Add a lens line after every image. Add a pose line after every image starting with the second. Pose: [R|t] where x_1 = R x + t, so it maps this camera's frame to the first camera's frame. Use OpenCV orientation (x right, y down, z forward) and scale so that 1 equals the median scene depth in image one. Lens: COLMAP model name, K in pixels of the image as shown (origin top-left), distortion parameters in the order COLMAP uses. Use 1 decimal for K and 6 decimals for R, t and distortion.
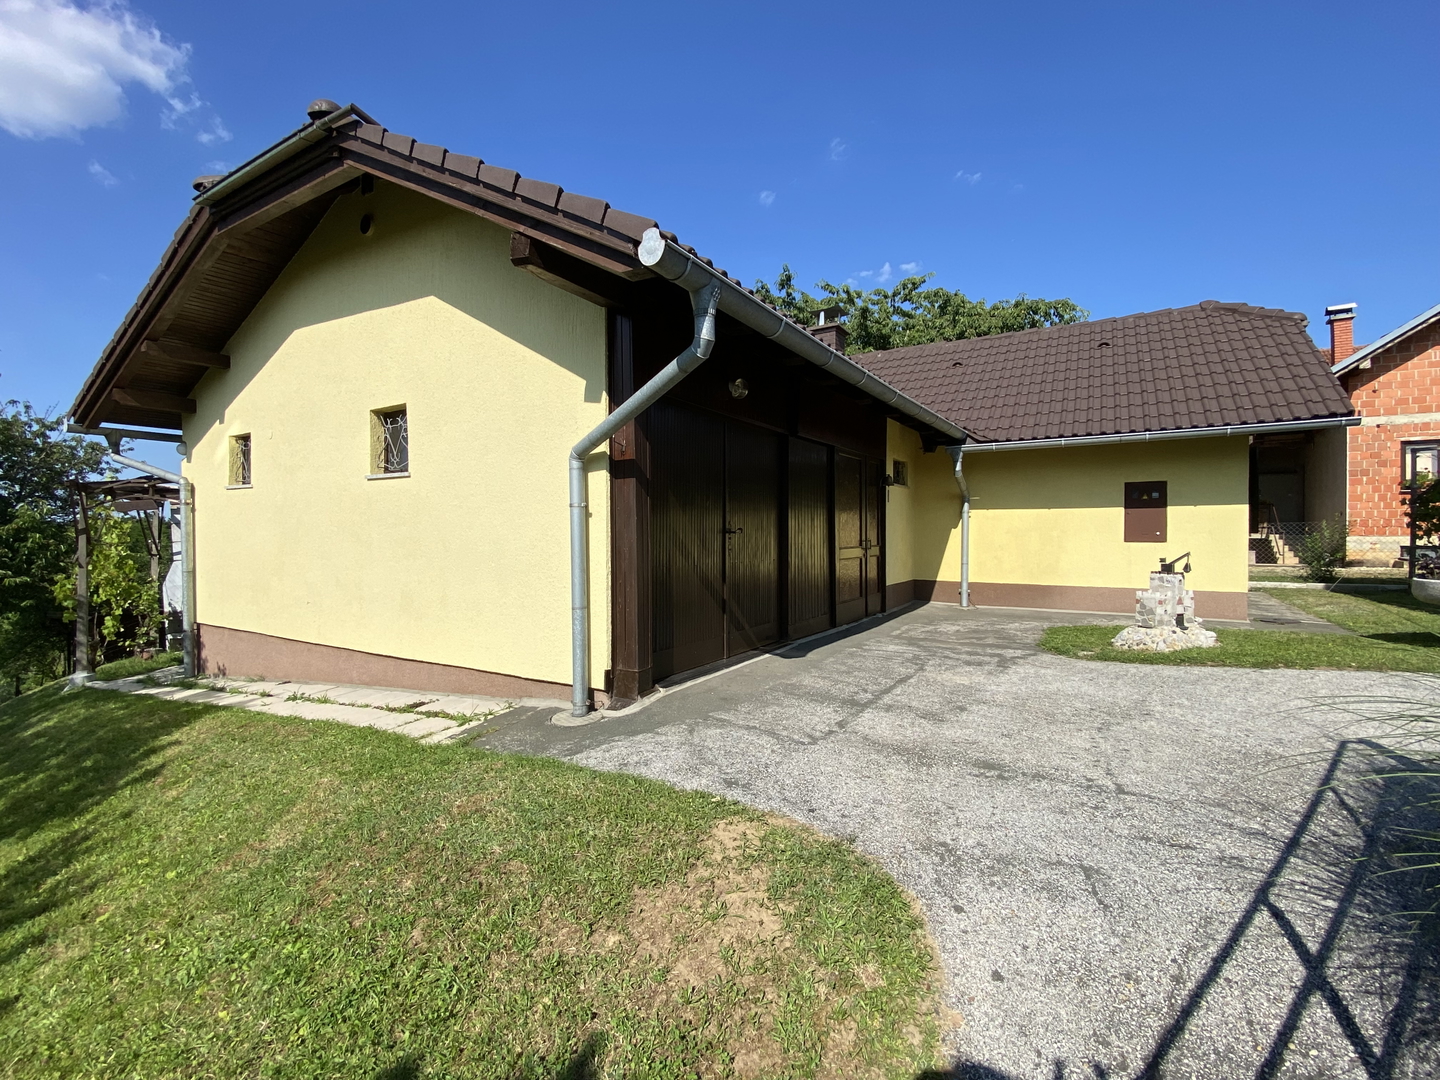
lens RADIAL K [[645.9, 0, 720.0], [0, 645.9, 540.0], [0, 0, 1]] dist [-0.001376, -0.000483]
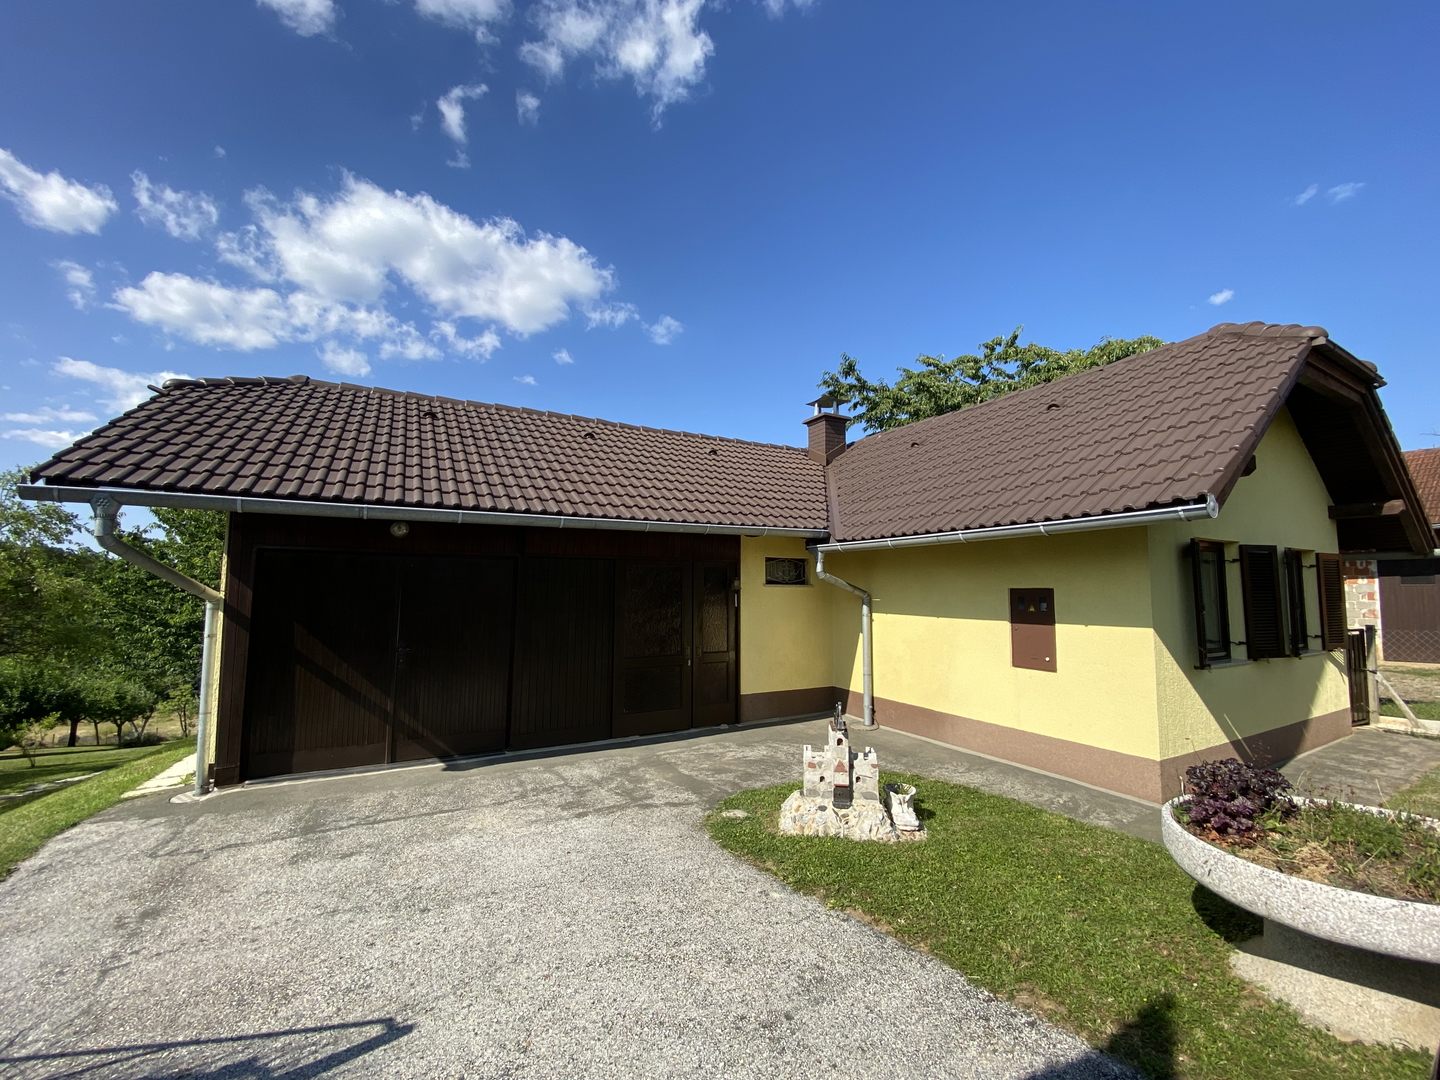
lens RADIAL K [[583.3, 0, 720.0], [0, 583.3, 540.0], [0, 0, 1]] dist [0.002623, -0.012511]
pose [[0.861130, -0.042189, -0.506631, 0.705676], [-0.004829, 0.995827, -0.091134, -0.084382], [0.508361, 0.080925, 0.857333, 0.232749]]
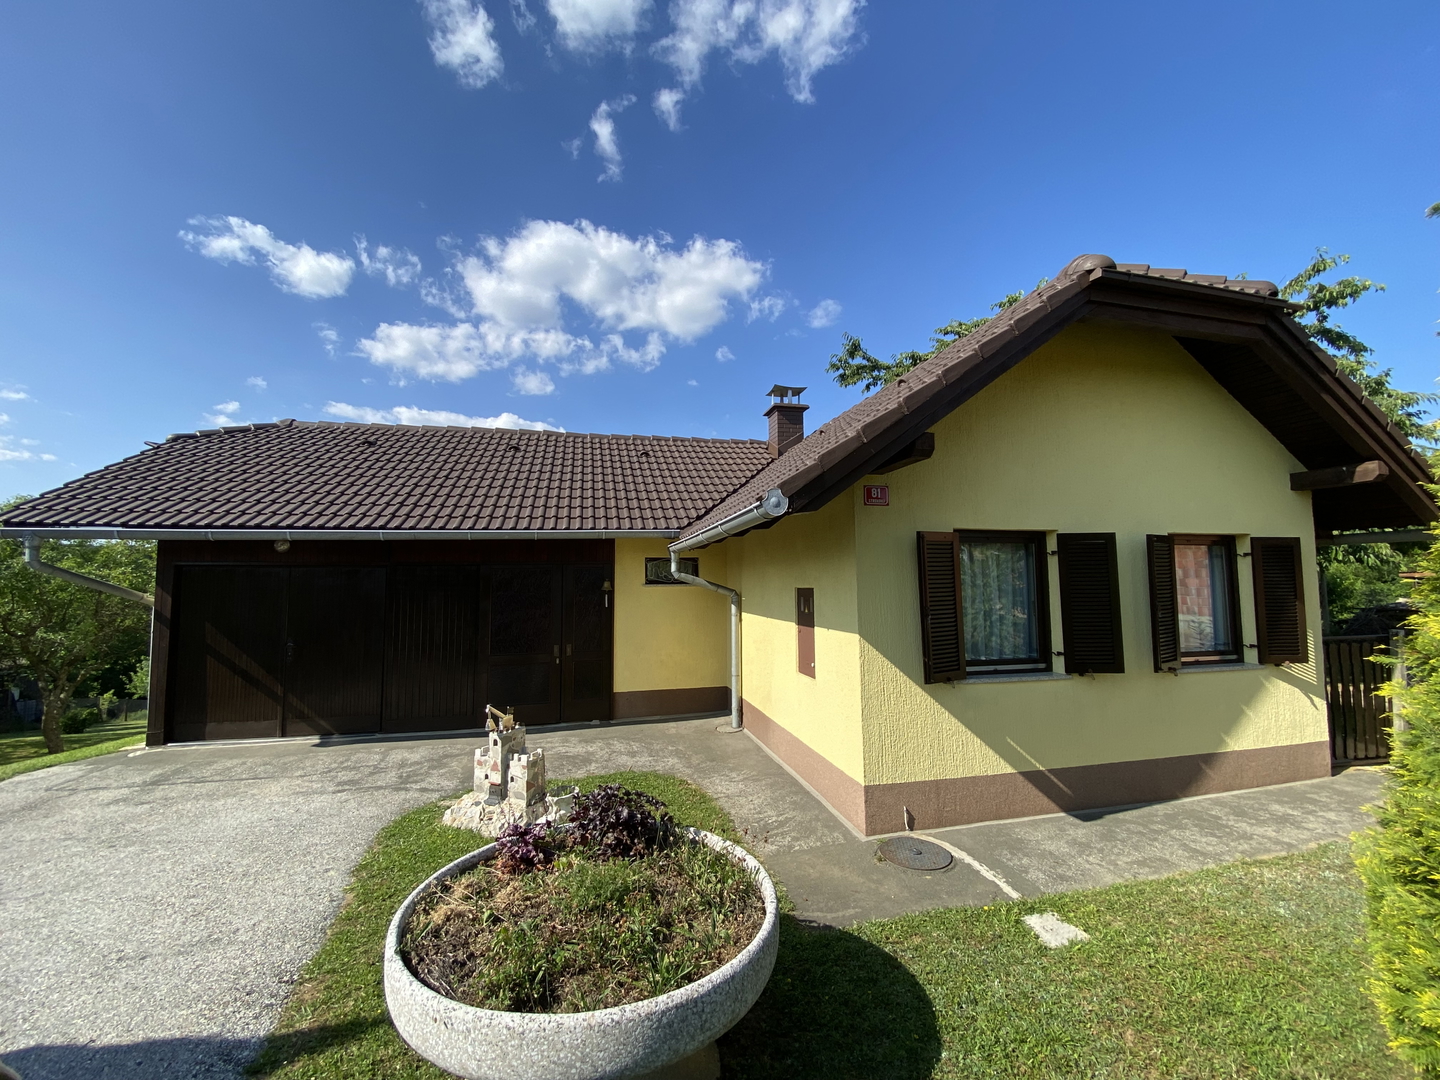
lens RADIAL K [[588.0, 0, 731.2], [0, 588.0, 545.9], [0, 0, 1]] dist [0.007608, -0.017407]
pose [[0.697889, -0.052781, -0.714258, 1.071619], [0.004839, 0.997606, -0.068991, -0.094212], [0.716189, 0.044692, 0.696474, 0.514520]]
